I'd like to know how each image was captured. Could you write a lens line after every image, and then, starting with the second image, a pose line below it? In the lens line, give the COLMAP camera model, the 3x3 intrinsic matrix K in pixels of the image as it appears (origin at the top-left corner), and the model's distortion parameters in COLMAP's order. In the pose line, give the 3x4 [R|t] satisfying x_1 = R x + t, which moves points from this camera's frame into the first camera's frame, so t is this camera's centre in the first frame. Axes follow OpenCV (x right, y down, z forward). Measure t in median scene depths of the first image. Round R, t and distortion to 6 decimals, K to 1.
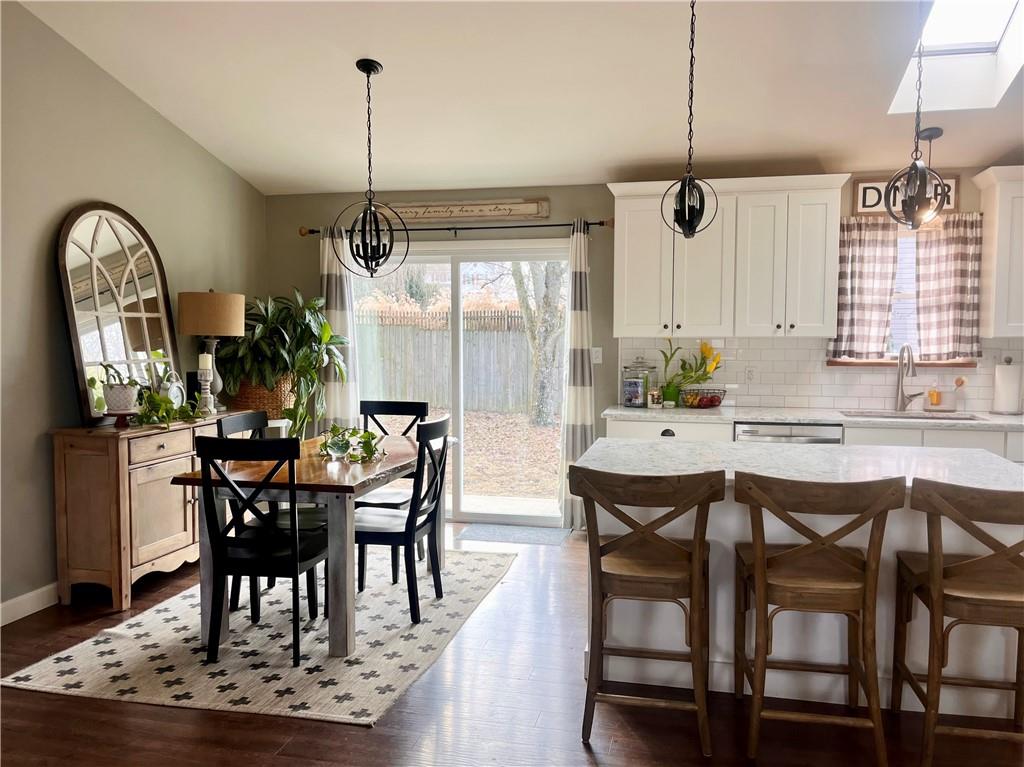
lens RADIAL K [[823.5, 0, 512.0], [0, 823.5, 383.5], [0, 0, 1]] dist [0.045620, -0.012326]
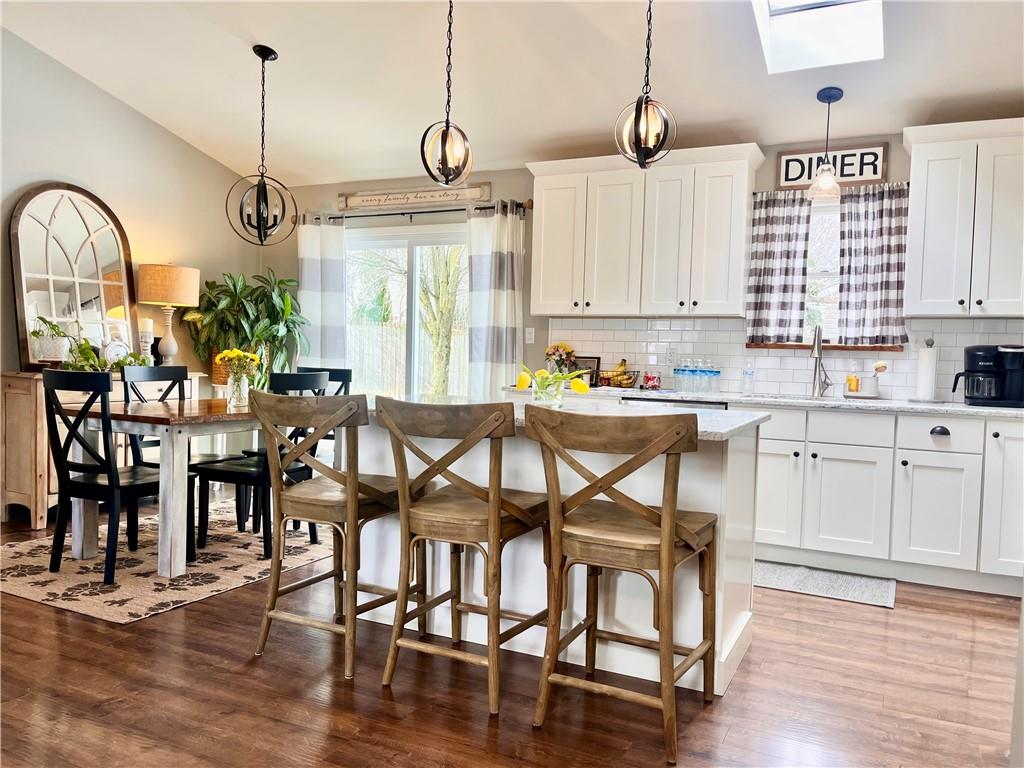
lens RADIAL K [[779.3, 0, 509.0], [0, 779.3, 390.1], [0, 0, 1]] dist [0.064775, -0.046529]
pose [[0.973340, 0.039216, -0.225989, 0.334897], [-0.043912, 0.998911, -0.015790, 0.055881], [0.225123, 0.025292, 0.974002, 0.060404]]
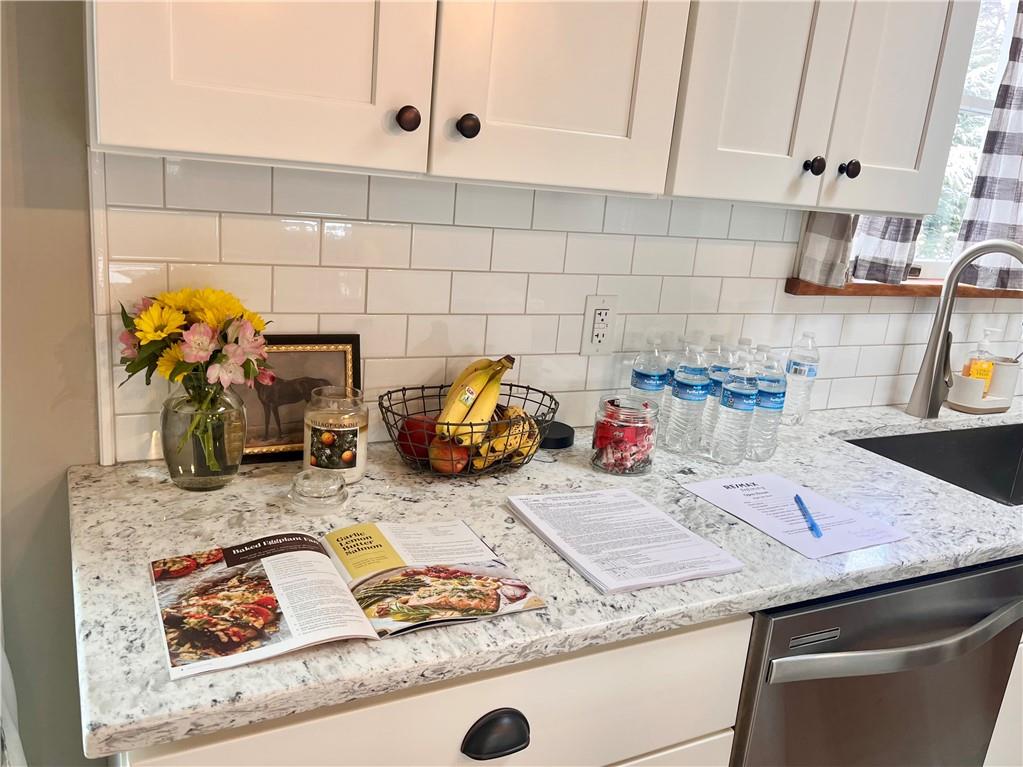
lens RADIAL K [[822.7, 0, 511.5], [0, 822.7, 383.5], [0, 0, 1]] dist [0.045620, -0.012326]
pose [[0.755915, -0.097857, 0.647314, 0.078300], [-0.041426, 0.979634, 0.196471, -0.048963], [-0.653357, -0.175331, 0.736467, 0.858119]]
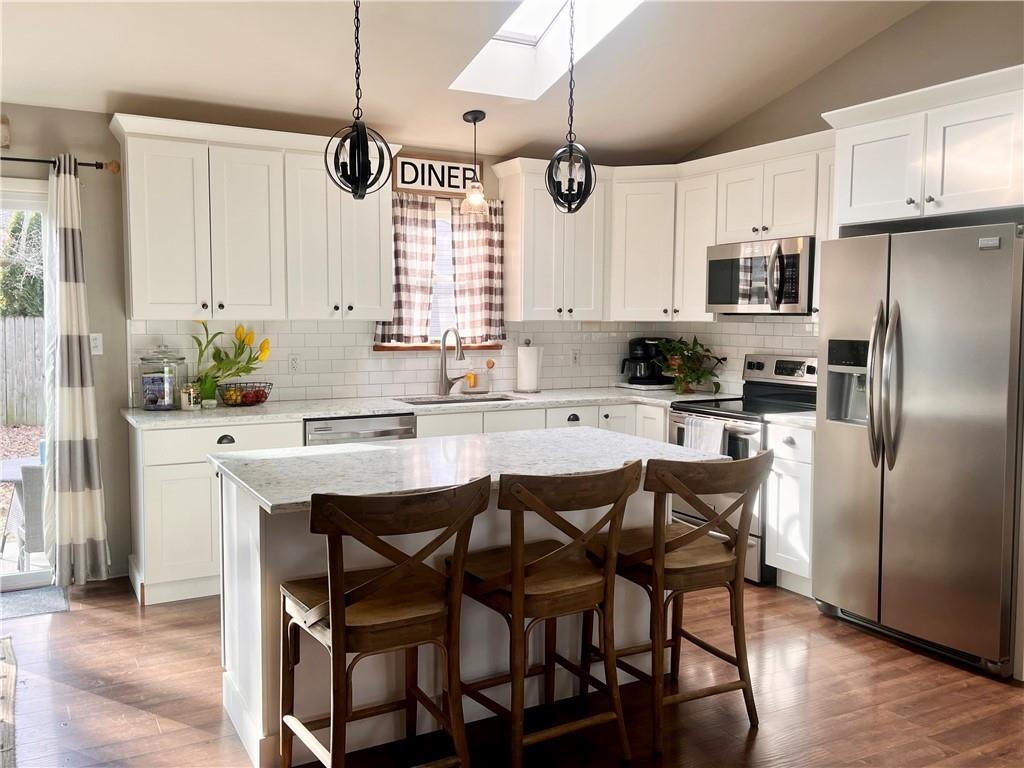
lens RADIAL K [[896.3, 0, 530.5], [0, 896.3, 383.1], [0, 0, 1]] dist [0.051708, -0.017581]
pose [[0.733937, -0.048188, 0.677505, -0.180237], [0.038673, 0.998827, 0.029149, -0.008574], [-0.678115, 0.004808, 0.734940, 0.151426]]
